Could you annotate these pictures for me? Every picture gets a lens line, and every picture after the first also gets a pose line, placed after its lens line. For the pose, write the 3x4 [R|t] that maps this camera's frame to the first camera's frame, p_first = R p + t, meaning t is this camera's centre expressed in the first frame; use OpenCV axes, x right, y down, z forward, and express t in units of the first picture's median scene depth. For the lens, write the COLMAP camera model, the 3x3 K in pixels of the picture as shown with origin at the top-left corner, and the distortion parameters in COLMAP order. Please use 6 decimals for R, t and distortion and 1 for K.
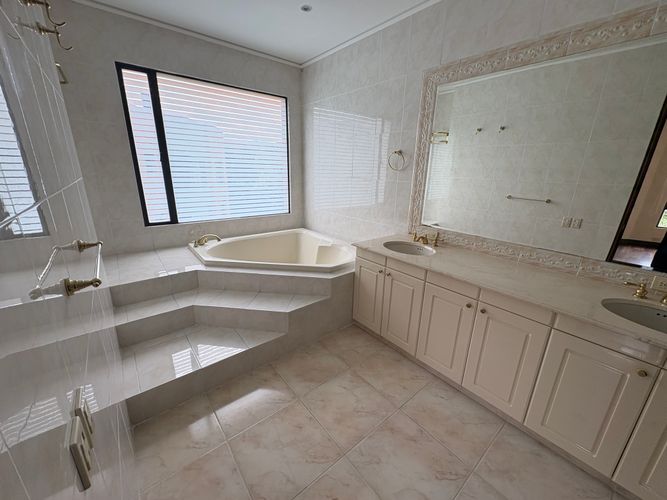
lens RADIAL K [[265.6, 0, 332.8], [0, 265.6, 248.0], [0, 0, 1]] dist [0.002706, 0.000576]
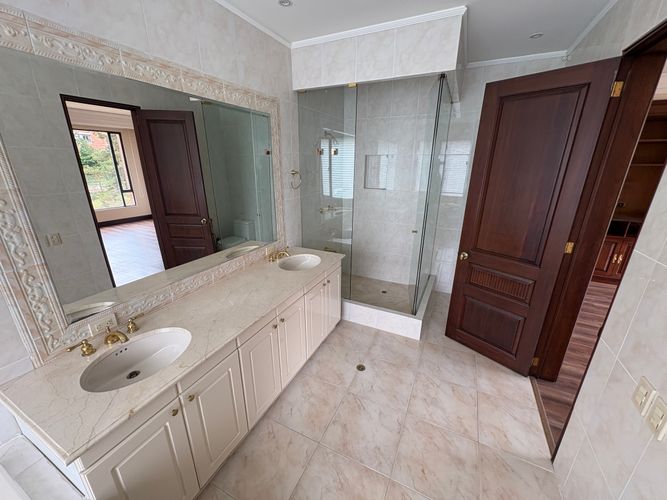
lens RADIAL K [[265.6, 0, 332.7], [0, 265.6, 252.1], [0, 0, 1]] dist [0.002706, 0.000576]
pose [[-0.423578, -0.310345, 0.851039, -0.417250], [0.247787, 0.863957, 0.438384, -0.464519], [-0.871311, 0.396566, -0.289054, 0.986498]]
